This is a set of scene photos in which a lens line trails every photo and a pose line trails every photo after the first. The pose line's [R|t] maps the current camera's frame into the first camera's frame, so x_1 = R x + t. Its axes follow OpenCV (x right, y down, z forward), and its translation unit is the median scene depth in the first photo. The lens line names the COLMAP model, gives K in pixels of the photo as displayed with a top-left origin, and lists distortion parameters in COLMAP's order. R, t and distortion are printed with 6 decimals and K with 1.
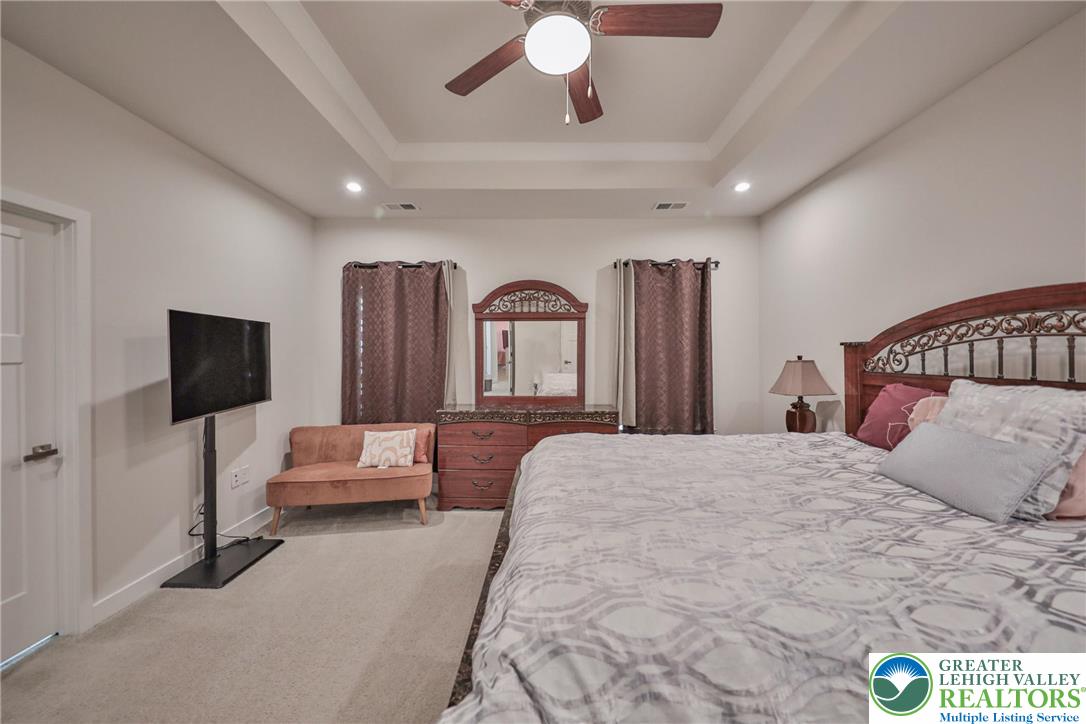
lens RADIAL K [[391.2, 0, 545.3], [0, 391.2, 353.2], [0, 0, 1]] dist [0.016166, -0.010690]
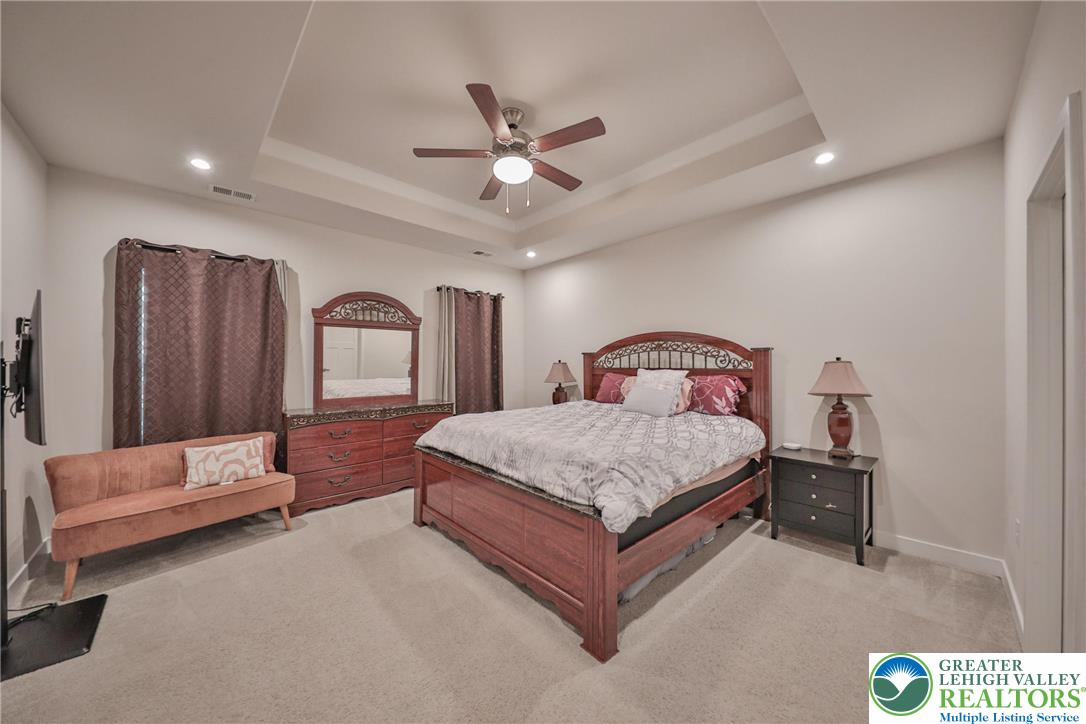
lens RADIAL K [[362.7, 0, 543.0], [0, 362.7, 362.0], [0, 0, 1]] dist [-0.000079, -0.000033]
pose [[0.724369, 0.000782, 0.689412, -0.449429], [0.000661, 0.999998, -0.001829, 0.015873], [-0.689412, 0.001780, 0.724367, -0.093551]]
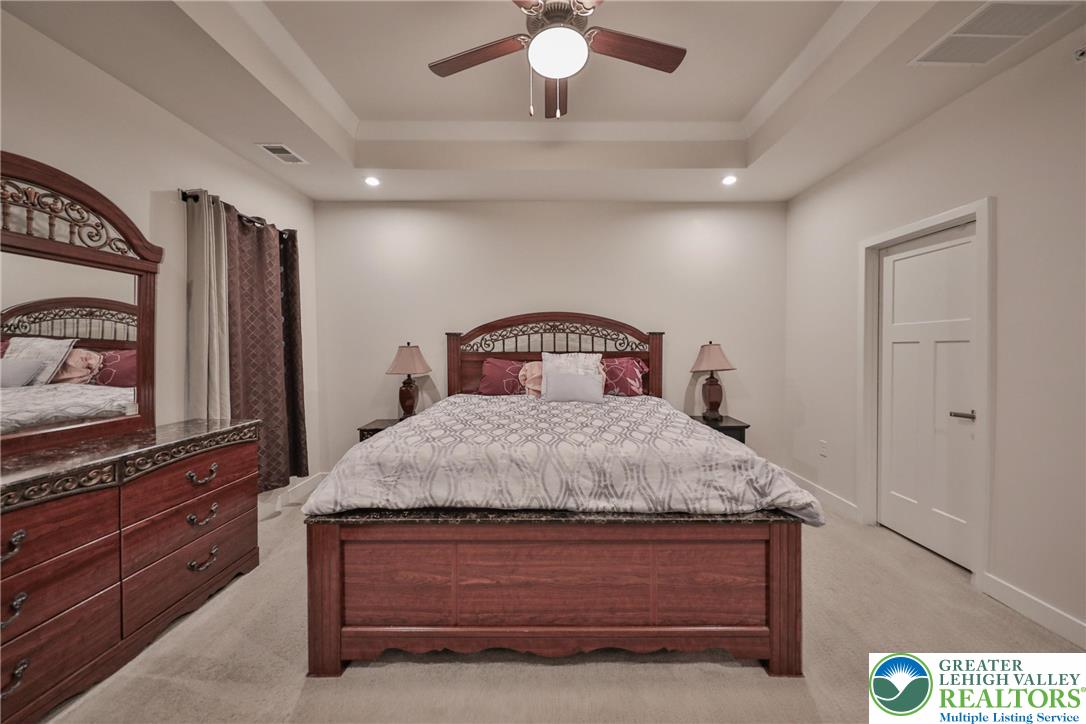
lens RADIAL K [[391.2, 0, 545.3], [0, 391.2, 353.2], [0, 0, 1]] dist [0.016166, -0.010690]
pose [[0.004064, -0.017184, 0.999844, -0.524645], [0.002024, 0.999850, 0.017175, 0.018566], [-0.999990, 0.001954, 0.004098, 0.500009]]
